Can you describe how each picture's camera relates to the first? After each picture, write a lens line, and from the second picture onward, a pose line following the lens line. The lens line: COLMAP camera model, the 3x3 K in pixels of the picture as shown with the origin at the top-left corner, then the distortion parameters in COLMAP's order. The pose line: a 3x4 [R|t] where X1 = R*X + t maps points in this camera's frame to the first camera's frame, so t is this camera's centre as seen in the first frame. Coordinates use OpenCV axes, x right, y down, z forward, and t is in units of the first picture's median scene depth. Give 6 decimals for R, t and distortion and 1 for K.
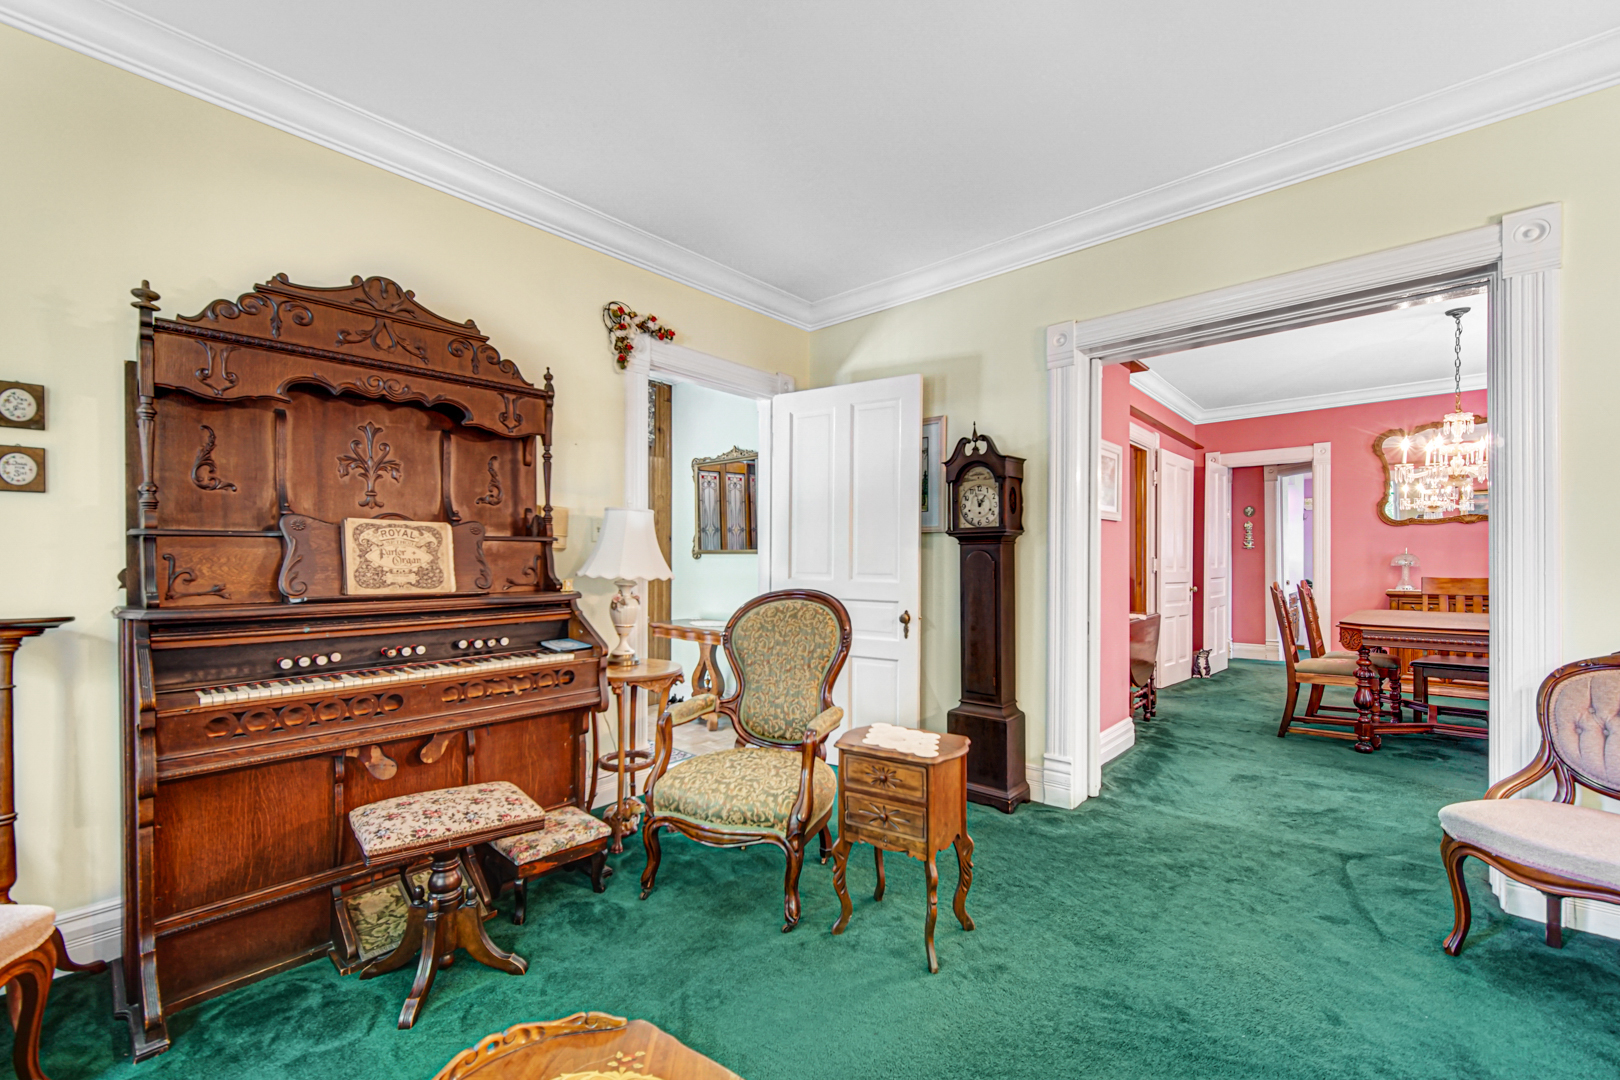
lens RADIAL K [[654.7, 0, 797.7], [0, 654.7, 569.2], [0, 0, 1]] dist [0.000265, 0.000051]
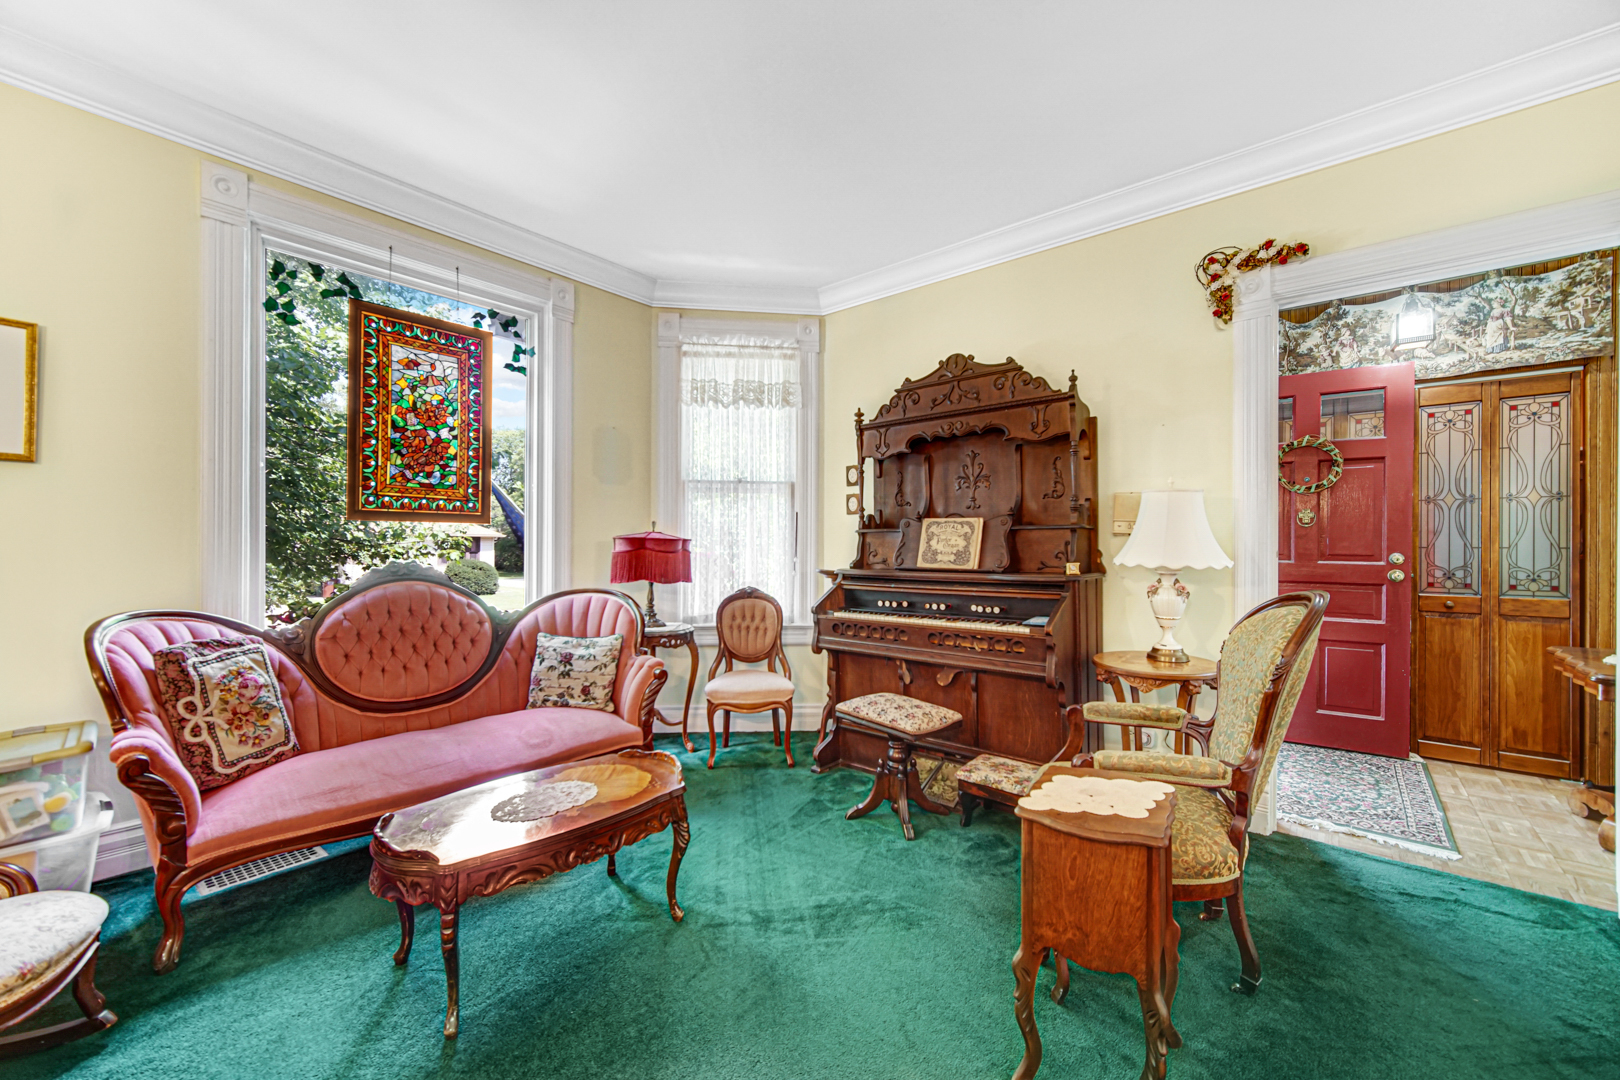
lens RADIAL K [[650.9, 0, 810.0], [0, 650.9, 540.0], [0, 0, 1]] dist [-0.000016, 0.000051]
pose [[0.046190, -0.004135, -0.998924, 0.818810], [-0.010977, 0.999929, -0.004647, -0.015042], [0.998872, 0.011180, 0.046141, 0.607775]]
